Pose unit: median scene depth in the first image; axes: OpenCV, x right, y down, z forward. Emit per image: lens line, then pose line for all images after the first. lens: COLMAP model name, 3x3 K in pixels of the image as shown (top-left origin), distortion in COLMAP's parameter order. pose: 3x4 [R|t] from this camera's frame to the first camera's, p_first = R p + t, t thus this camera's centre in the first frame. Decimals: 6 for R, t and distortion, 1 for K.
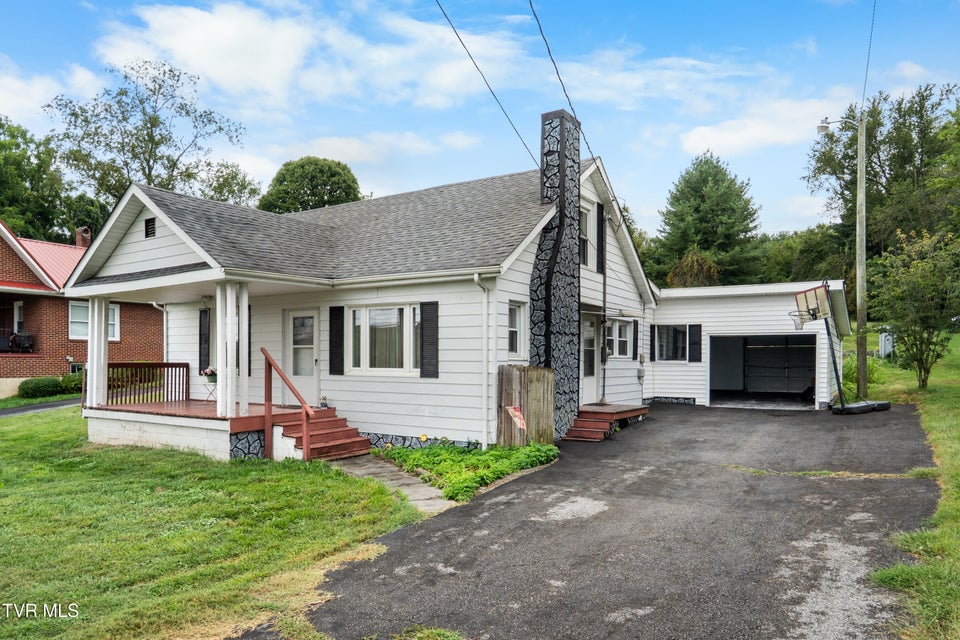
lens RADIAL K [[626.2, 0, 478.2], [0, 626.2, 359.0], [0, 0, 1]] dist [-0.012688, -0.003073]
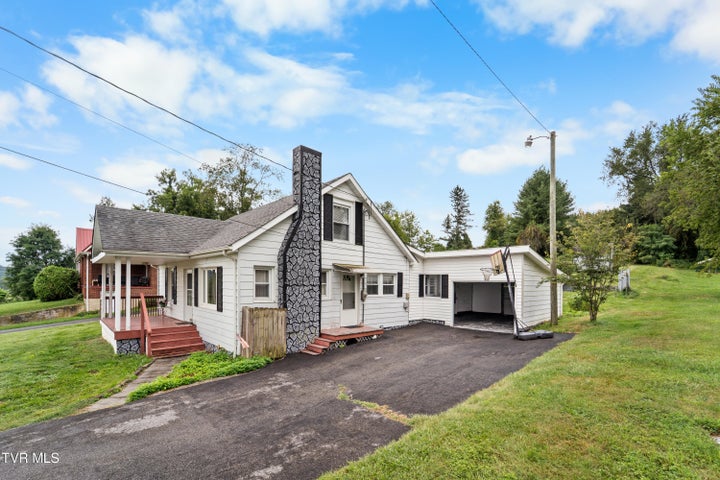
lens RADIAL K [[317.0, 0, 362.3], [0, 317.0, 283.8], [0, 0, 1]] dist [-0.024966, -0.000010]
pose [[0.973507, 0.004690, -0.228609, 0.382981], [-0.004263, 0.999988, 0.002363, -0.038379], [0.228617, -0.001326, 0.973516, 0.203187]]
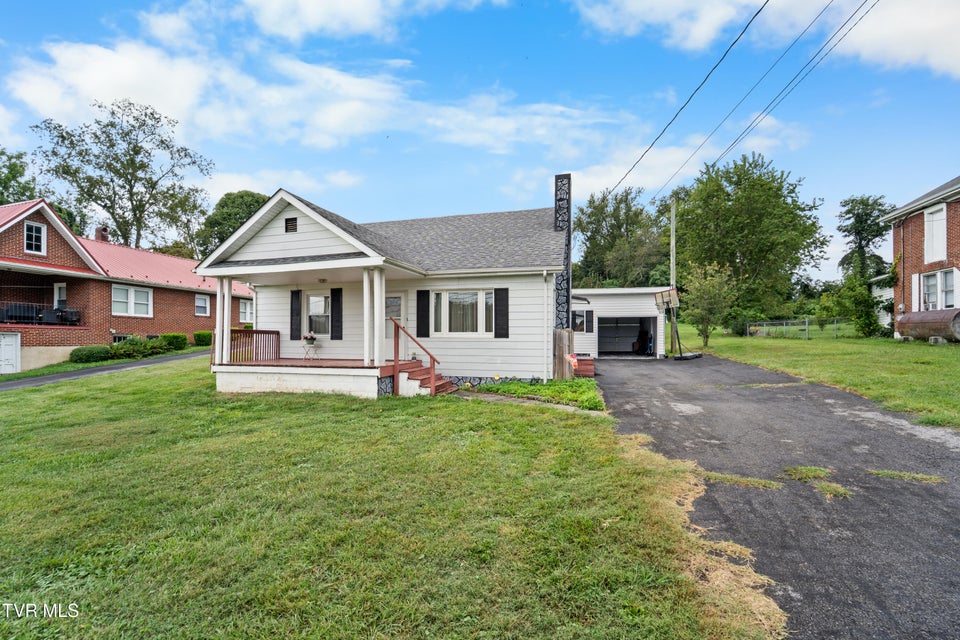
lens RADIAL K [[400.2, 0, 477.7], [0, 400.2, 334.0], [0, 0, 1]] dist [-0.024185, 0.000097]
pose [[0.952660, 0.001187, 0.304034, -0.320278], [0.001629, 0.999958, -0.009009, 0.021762], [-0.304032, 0.009078, 0.952618, 0.066949]]
